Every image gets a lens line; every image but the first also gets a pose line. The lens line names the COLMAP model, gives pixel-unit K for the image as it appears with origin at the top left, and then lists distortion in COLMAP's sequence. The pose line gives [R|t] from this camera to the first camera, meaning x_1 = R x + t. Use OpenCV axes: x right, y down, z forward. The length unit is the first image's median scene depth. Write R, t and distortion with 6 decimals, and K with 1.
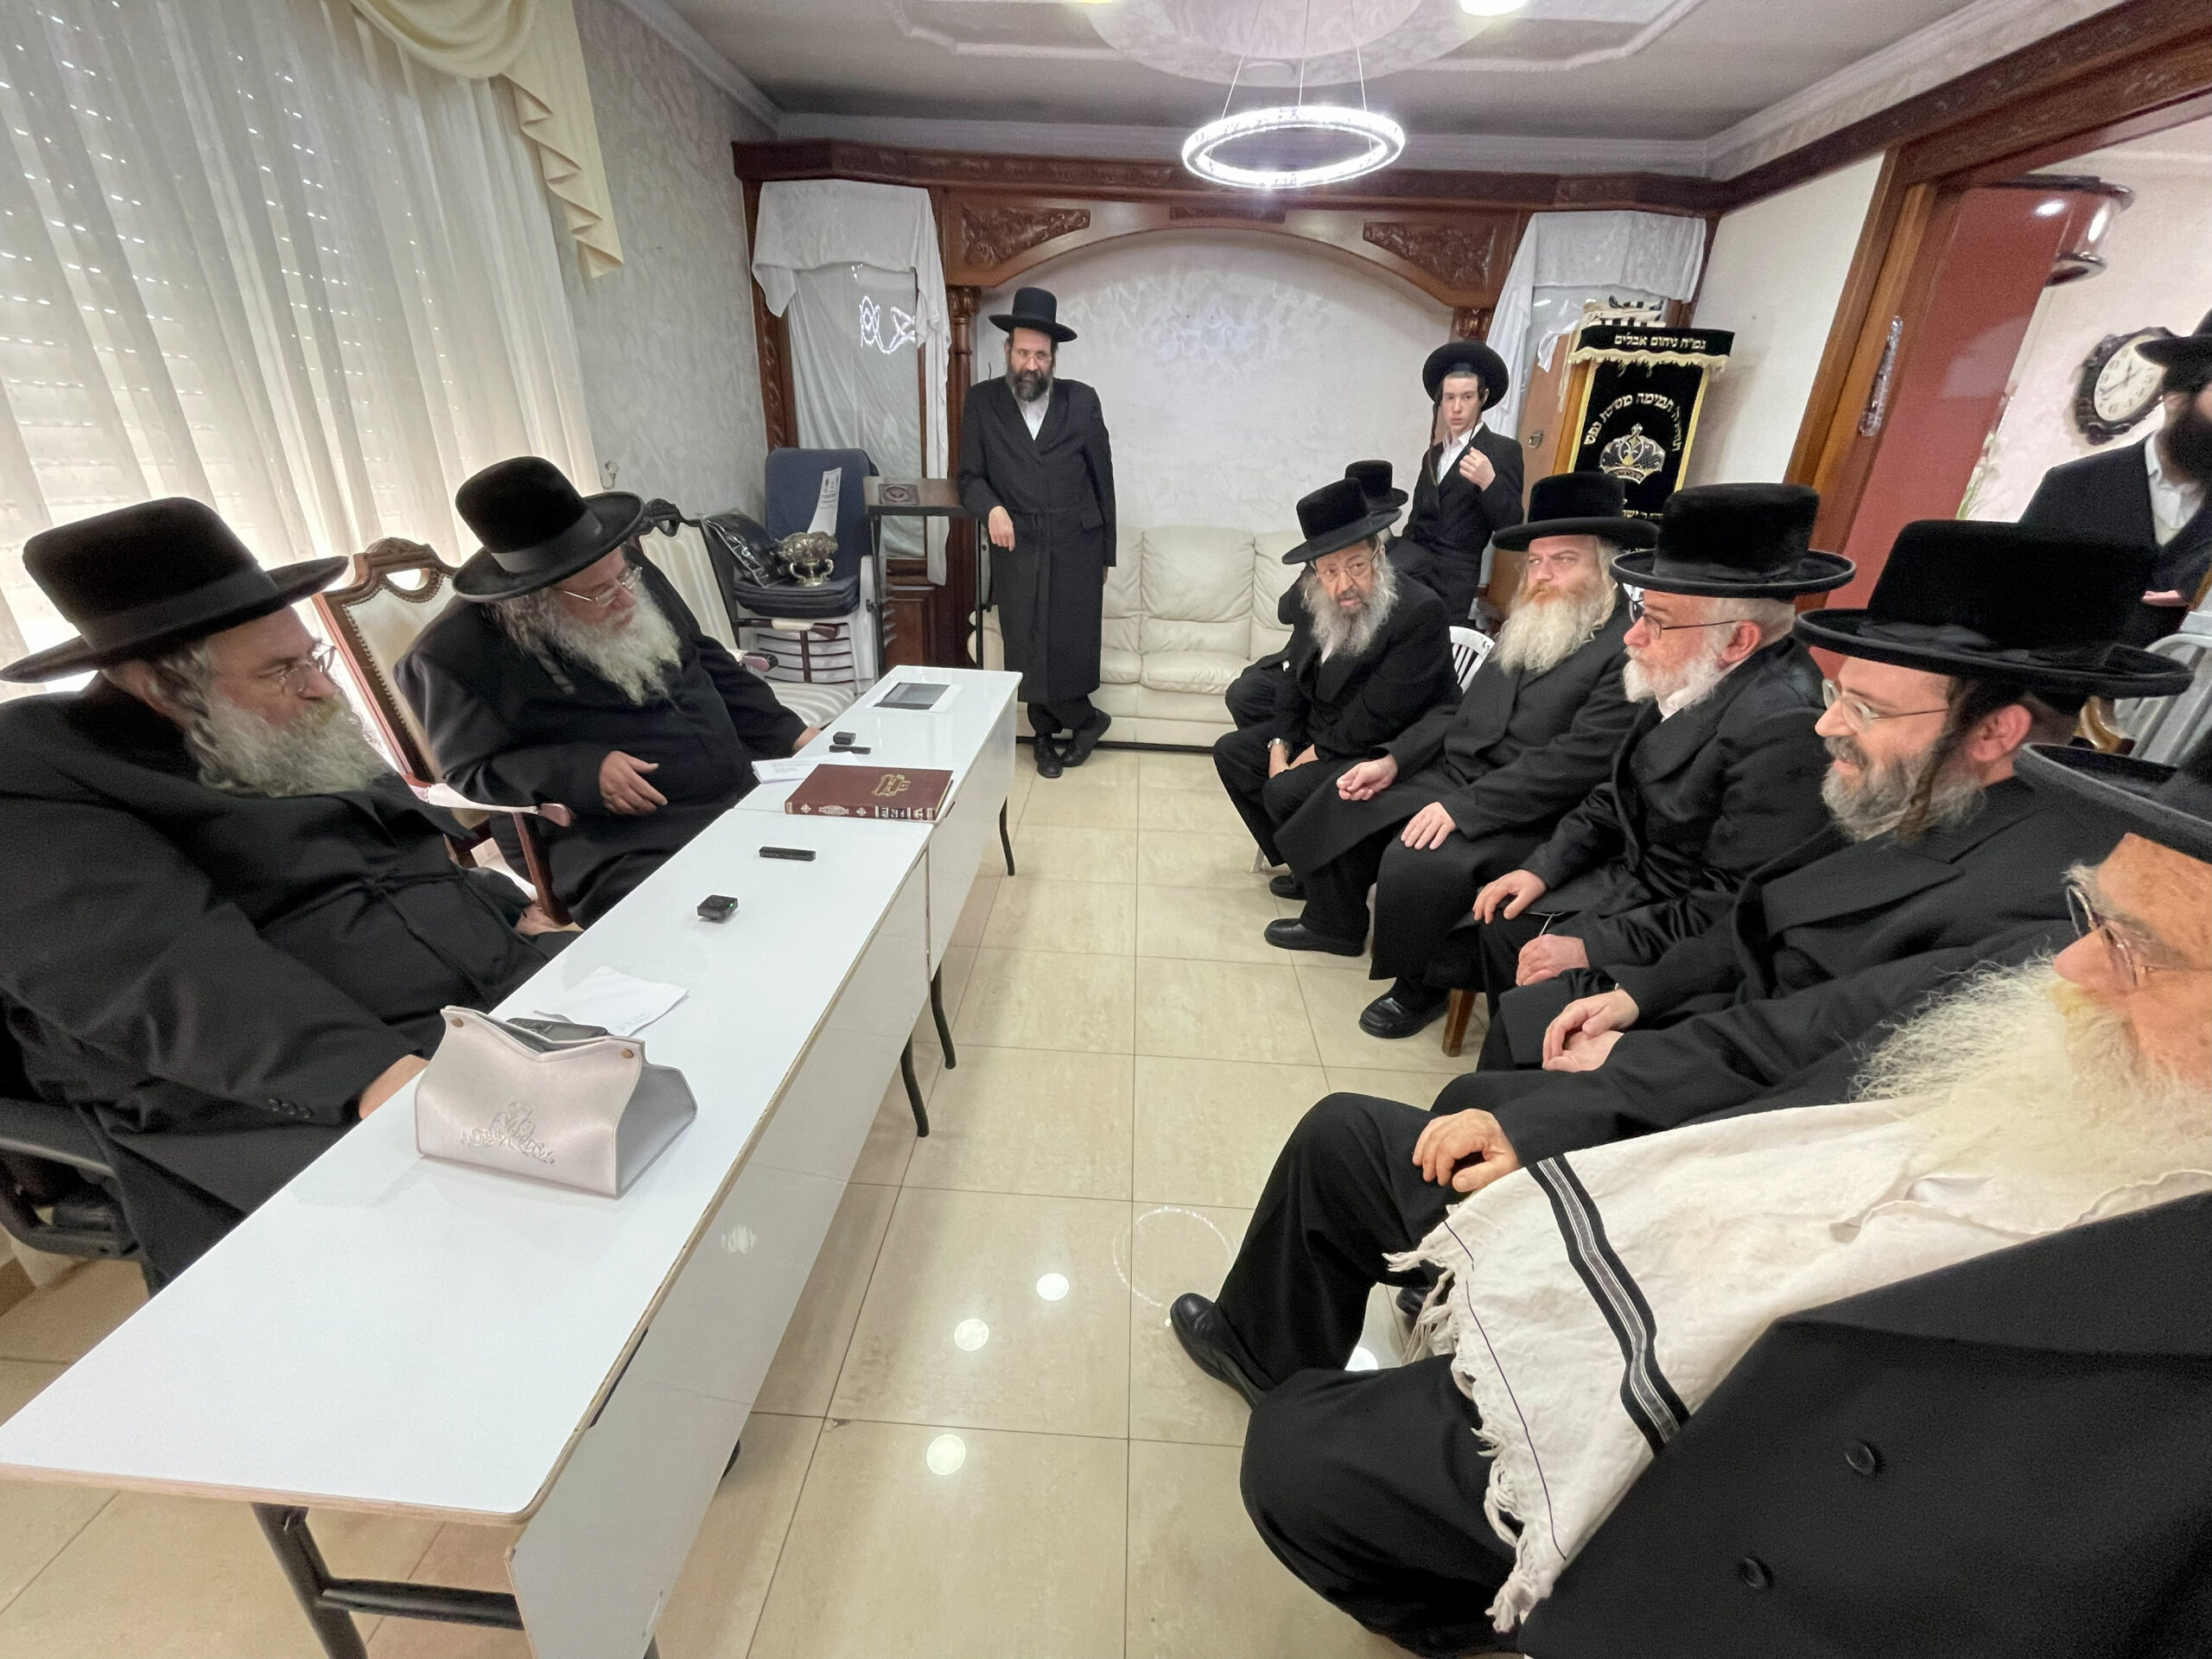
lens RADIAL K [[897.3, 0, 1107.1], [0, 897.3, 830.6], [0, 0, 1]] dist [-0.006509, 0.000713]
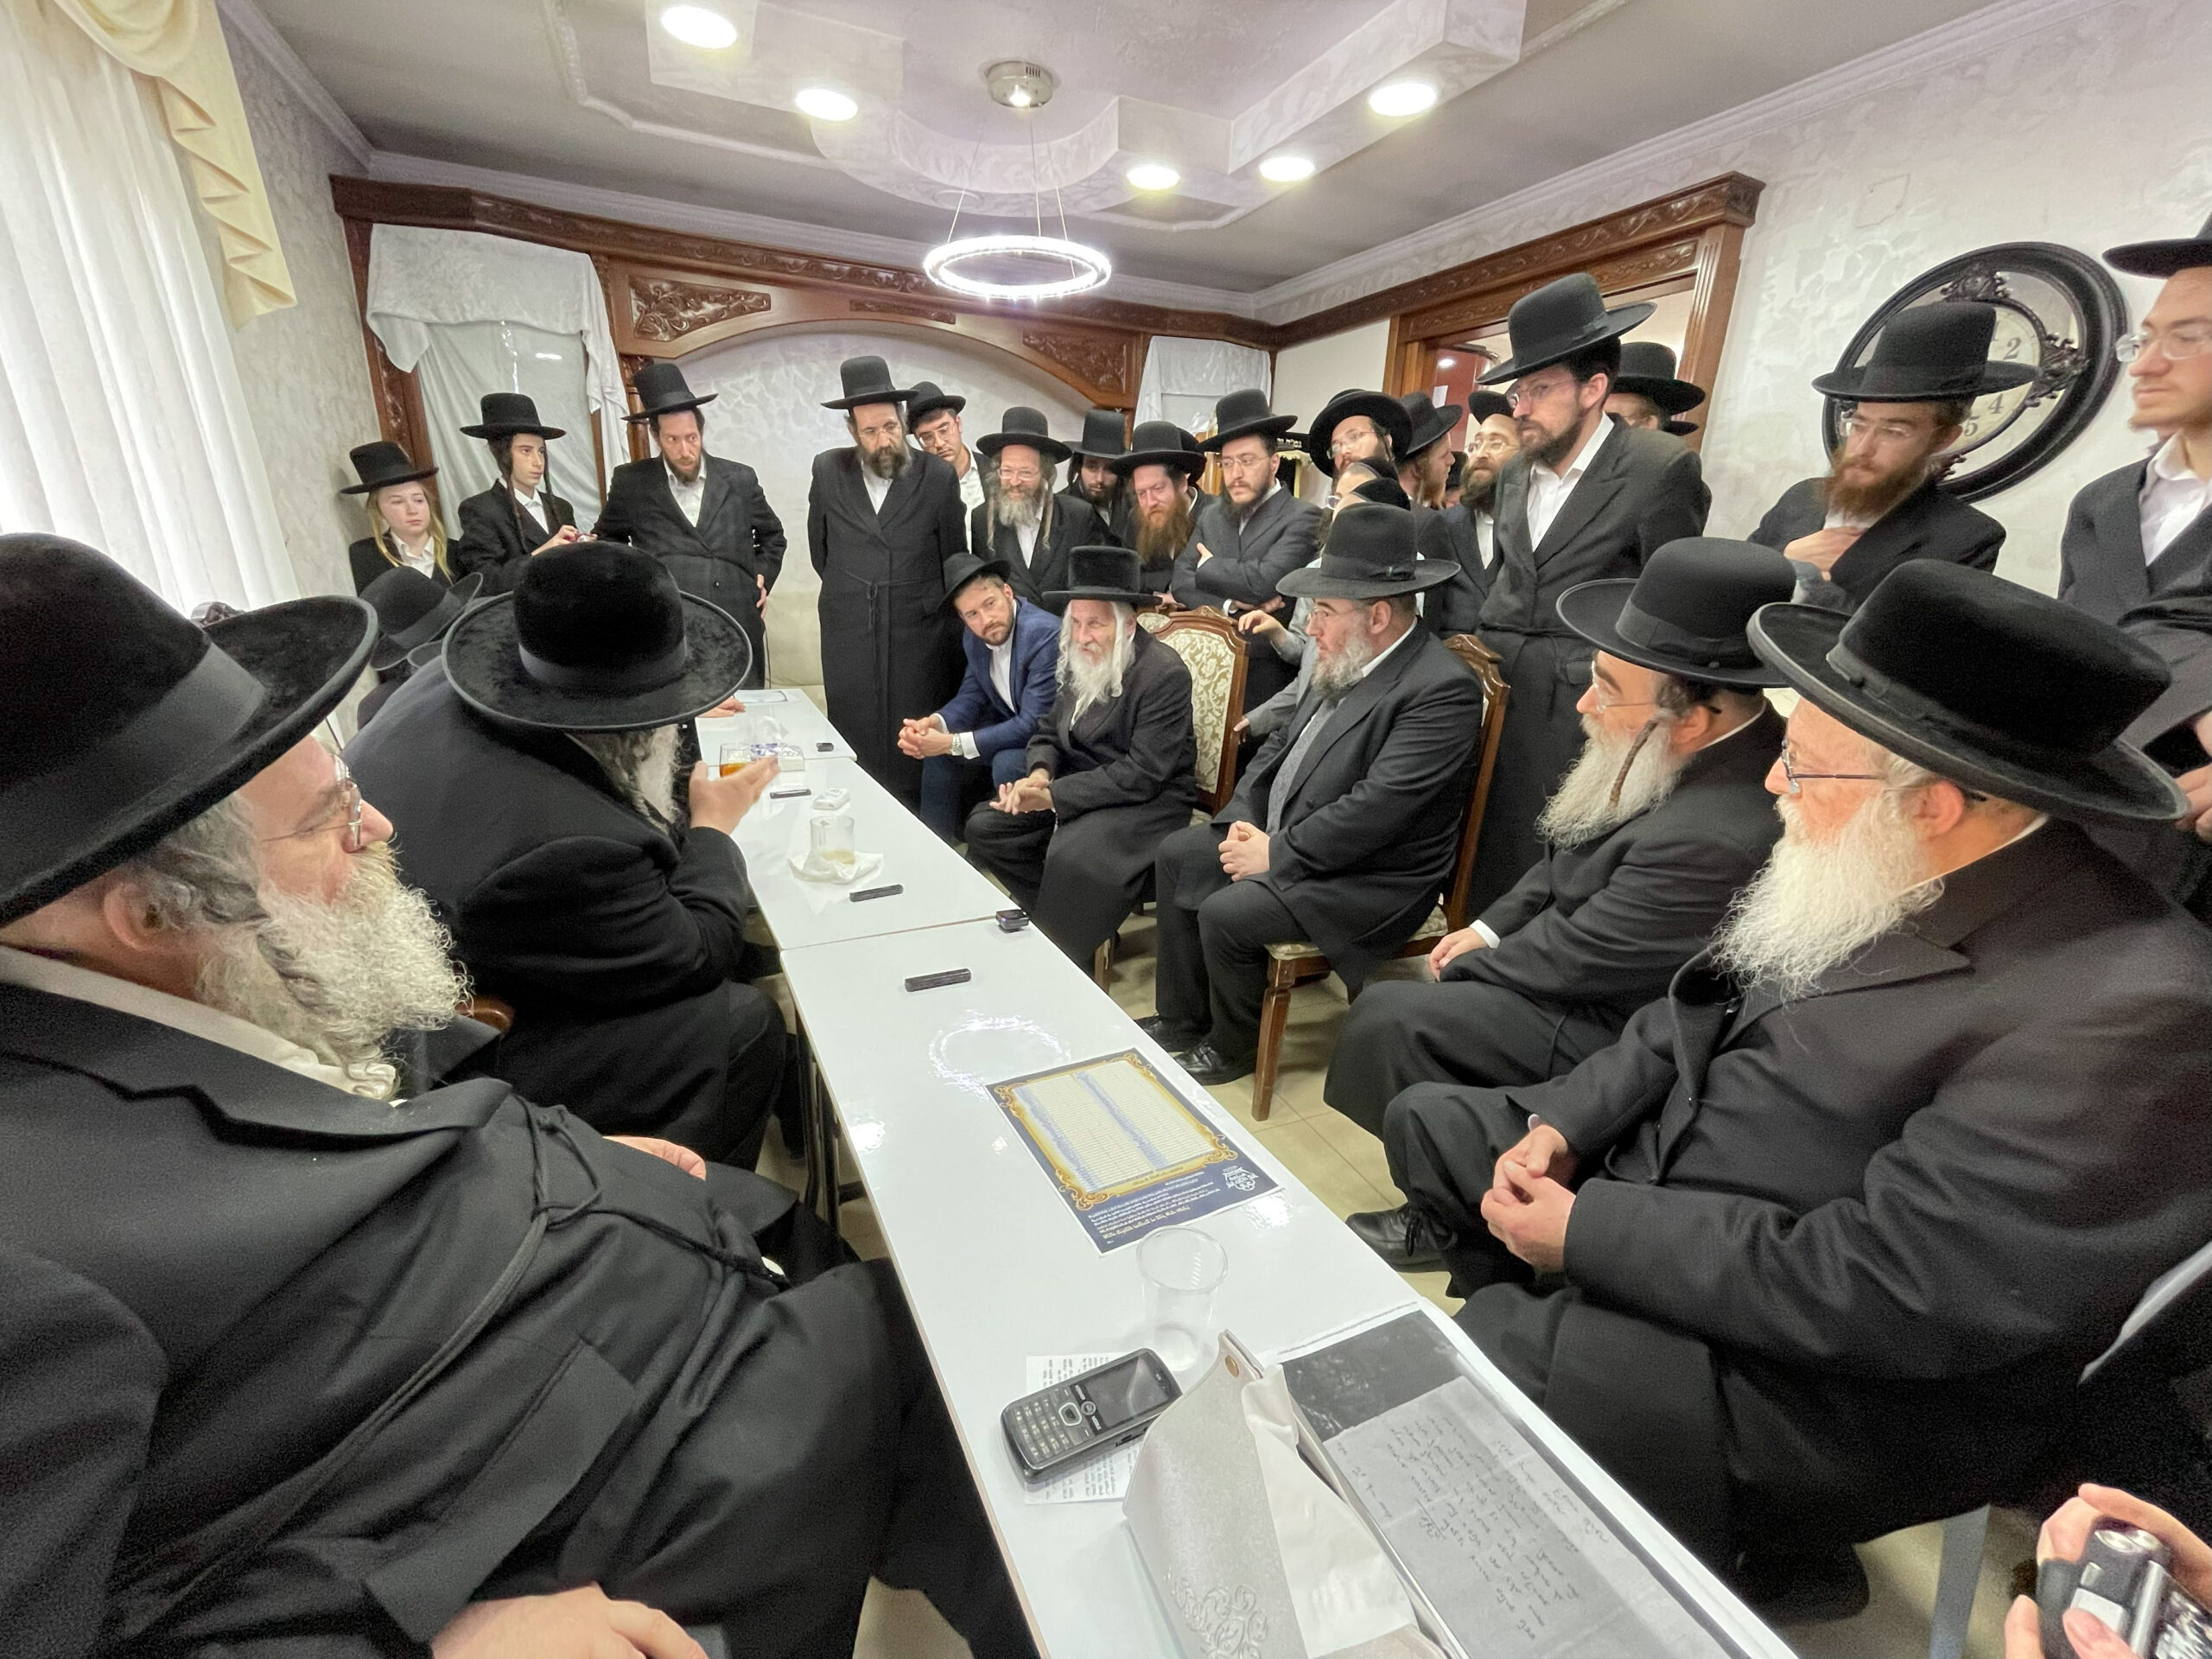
lens RADIAL K [[897.3, 0, 1109.8], [0, 897.3, 828.2], [0, 0, 1]] dist [-0.006509, 0.000713]
pose [[0.894627, -0.141189, 0.423920, -0.217251], [0.175564, 0.983531, -0.042933, 0.023787], [-0.410877, 0.112834, 0.904681, -0.021968]]
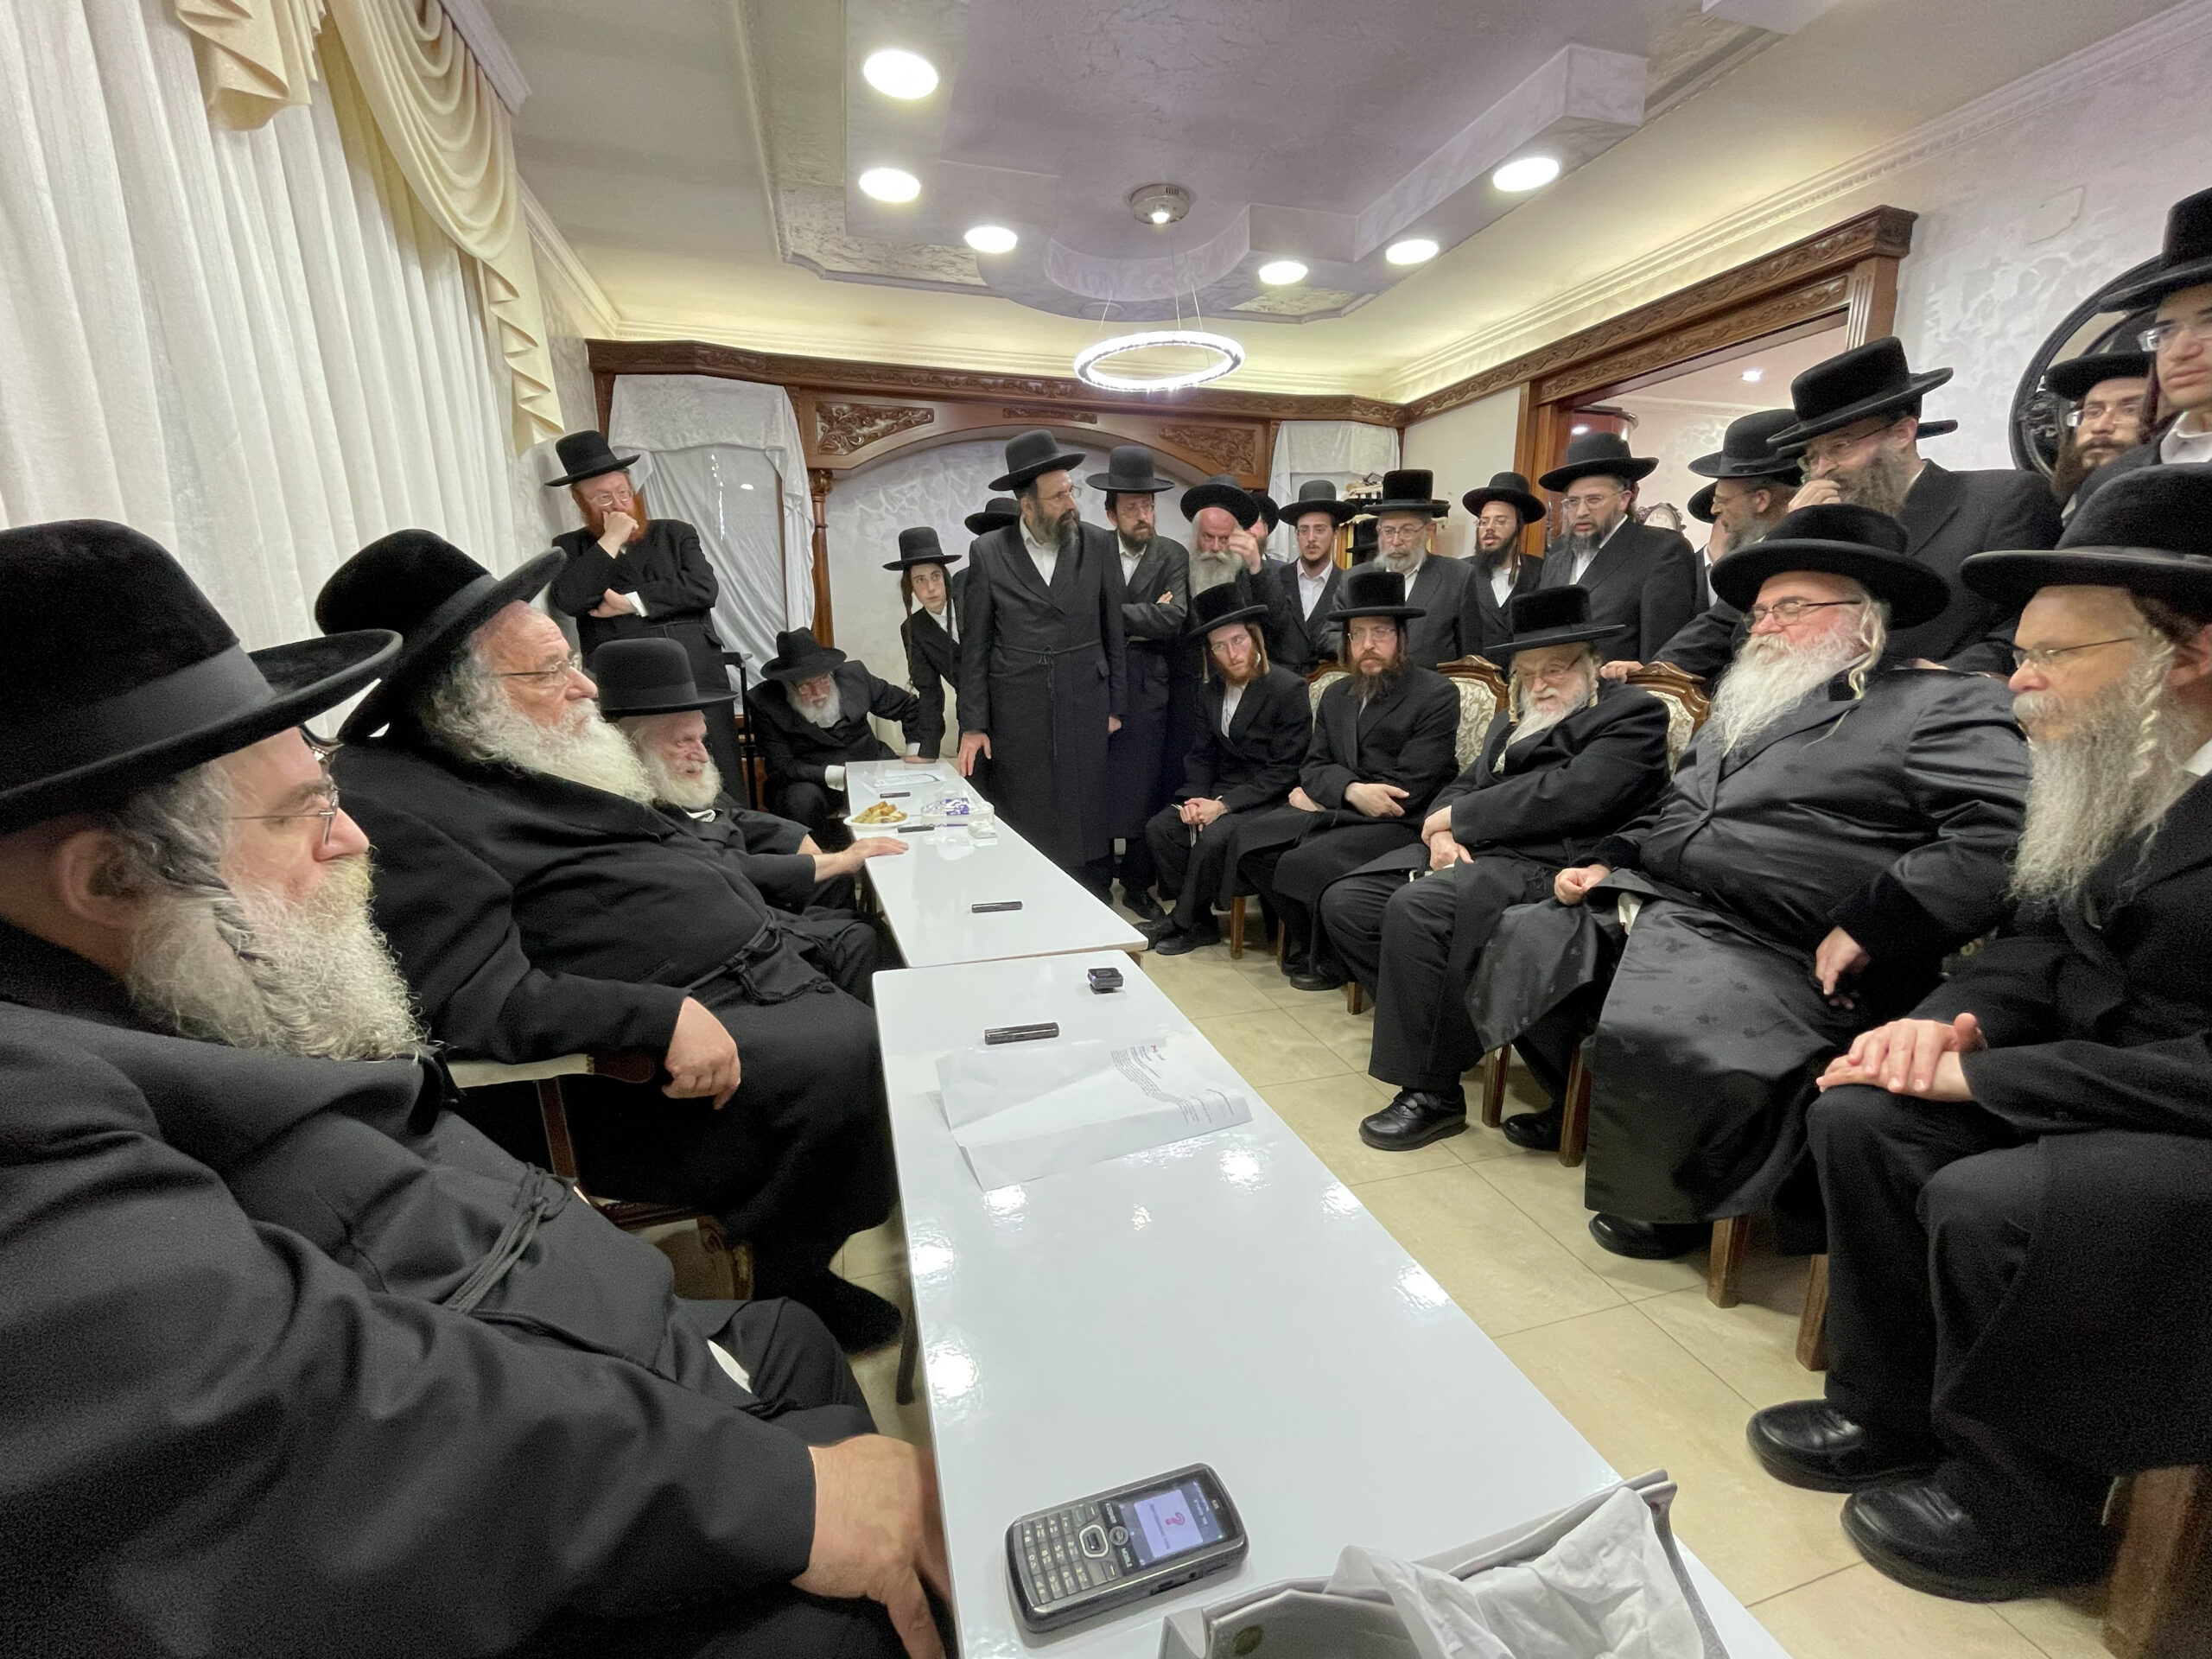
lens RADIAL K [[897.3, 0, 1107.1], [0, 897.3, 828.5], [0, 0, 1]] dist [-0.006509, 0.000713]
pose [[0.946679, -0.109359, 0.303051, -0.243825], [0.165137, 0.972377, -0.164965, 0.062463], [-0.276639, 0.206214, 0.938588, -0.031740]]
